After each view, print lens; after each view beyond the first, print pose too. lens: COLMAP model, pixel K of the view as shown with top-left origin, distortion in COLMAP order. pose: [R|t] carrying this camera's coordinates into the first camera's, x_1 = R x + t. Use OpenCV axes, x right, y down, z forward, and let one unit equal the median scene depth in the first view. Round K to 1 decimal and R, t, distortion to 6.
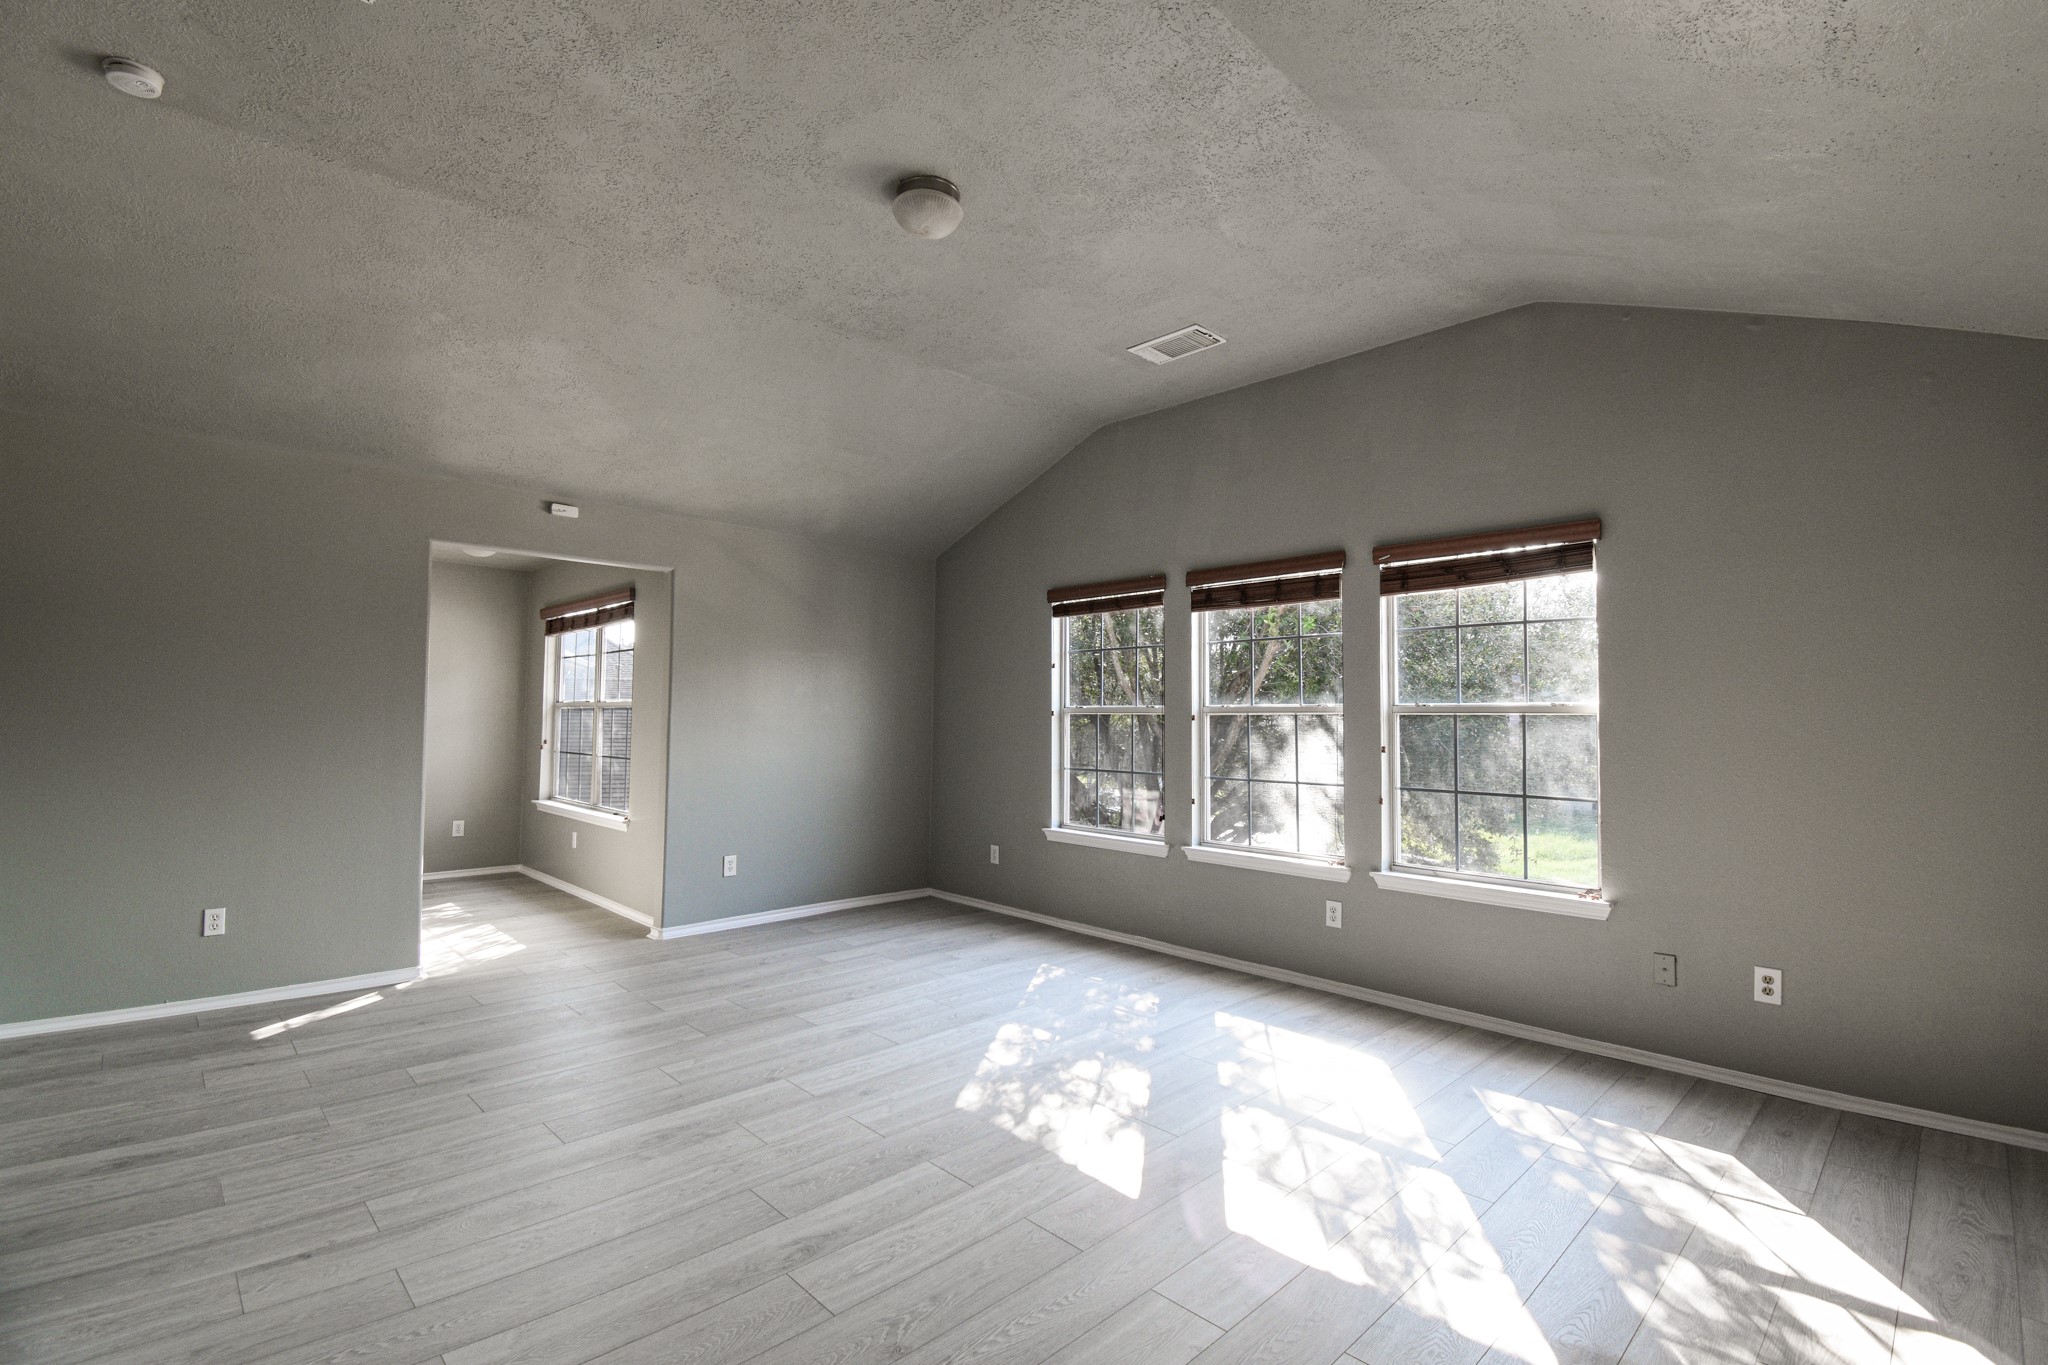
lens RADIAL K [[919.1, 0, 1040.3], [0, 919.1, 680.7], [0, 0, 1]] dist [-0.015186, -0.009579]
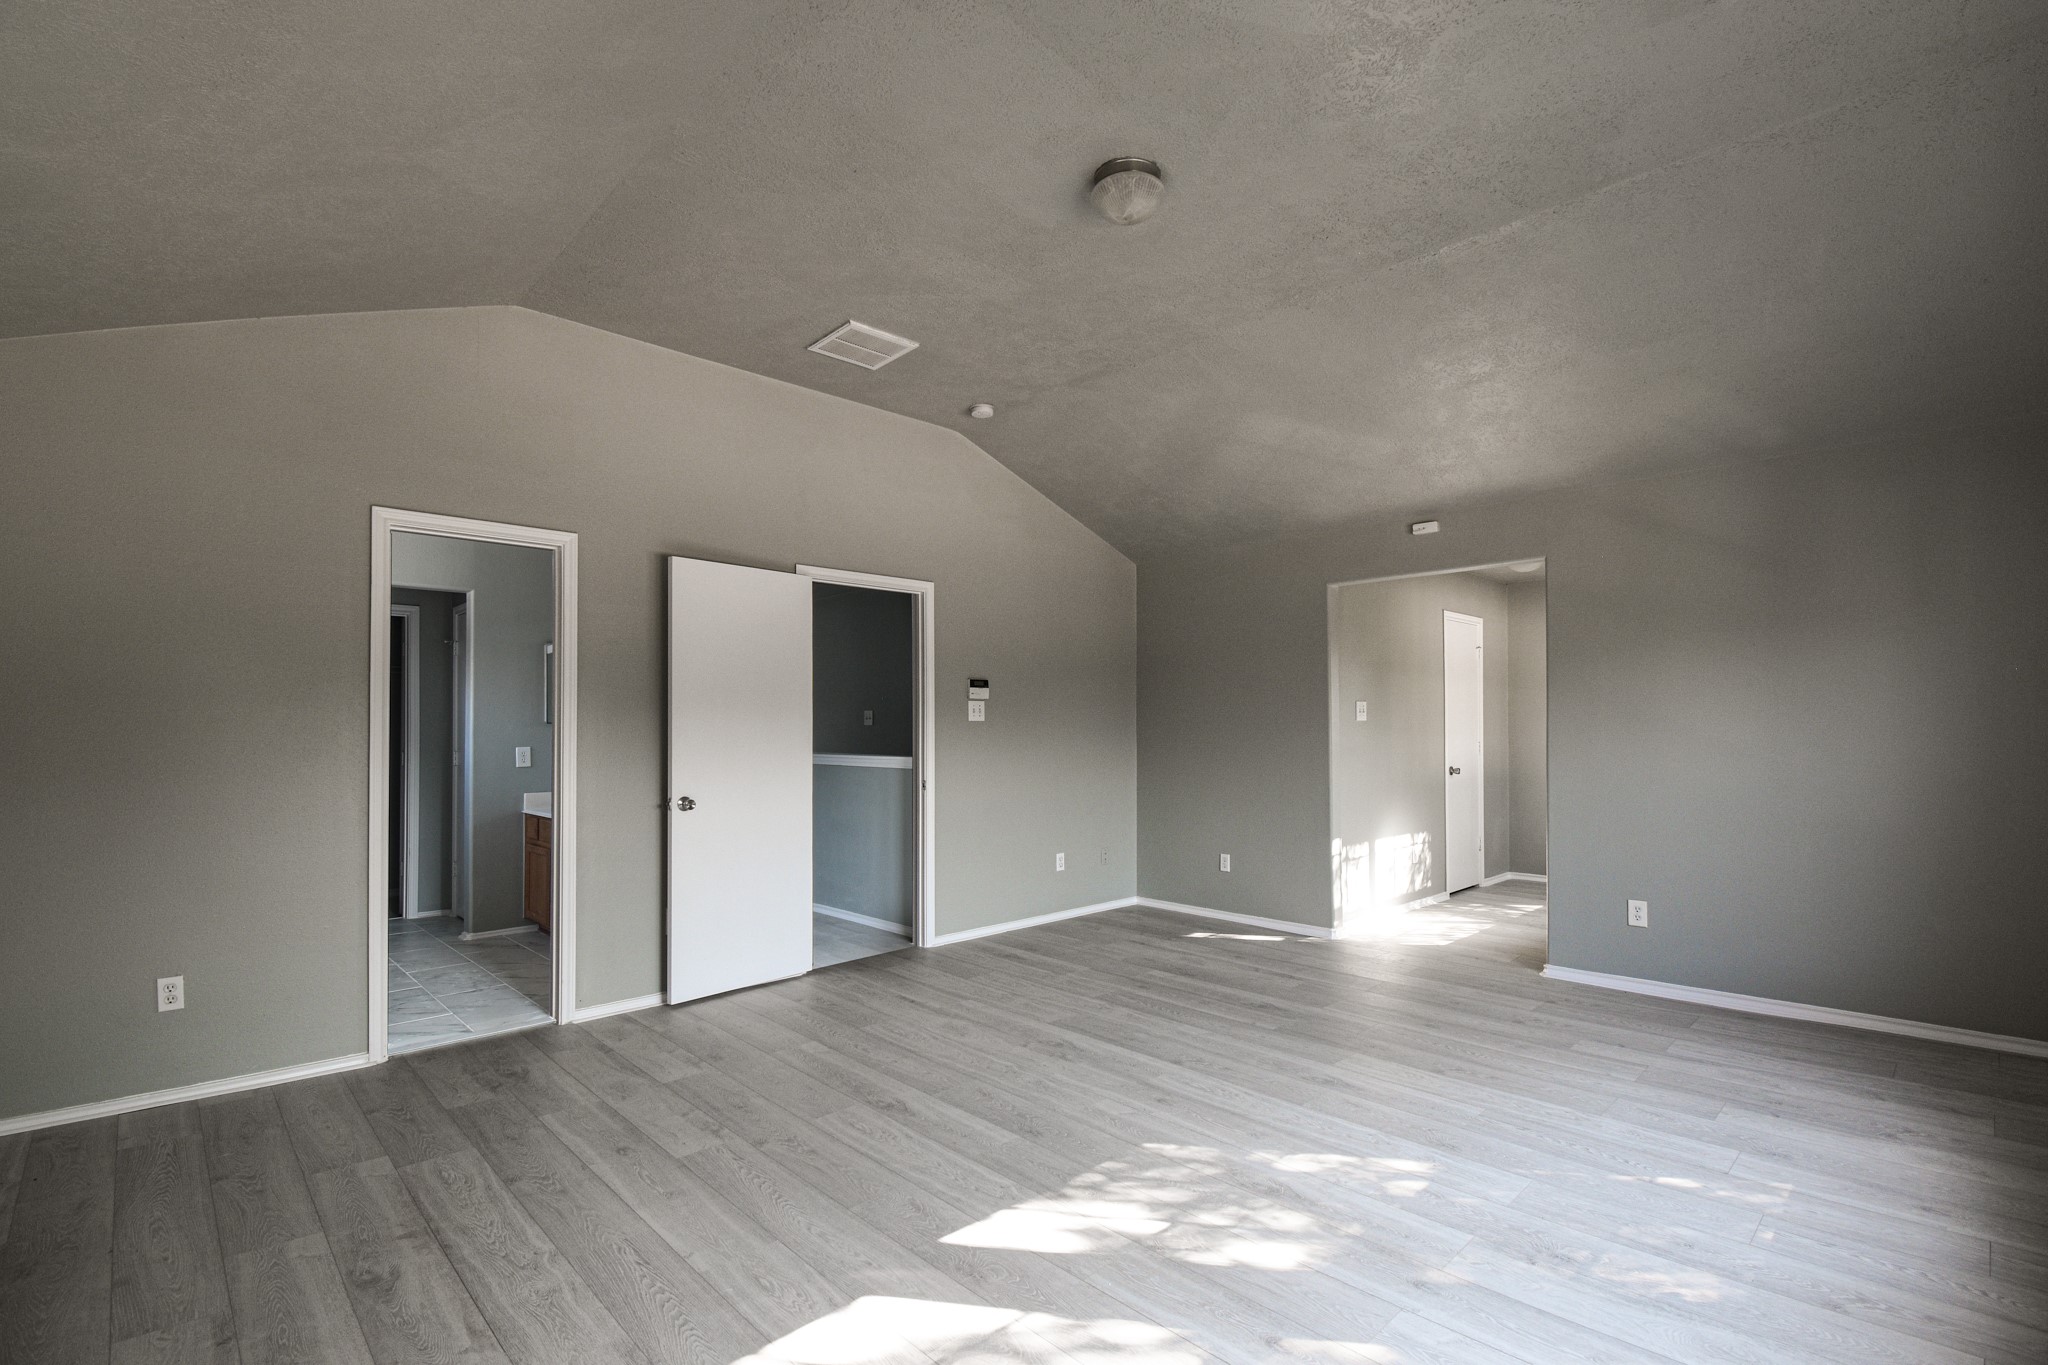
lens RADIAL K [[919.1, 0, 1035.4], [0, 919.1, 689.9], [0, 0, 1]] dist [-0.015186, -0.009579]
pose [[0.005774, -0.043426, -0.999040, 0.768221], [0.035334, 0.998442, -0.043195, 0.041147], [0.999359, -0.035051, 0.007299, 0.816663]]
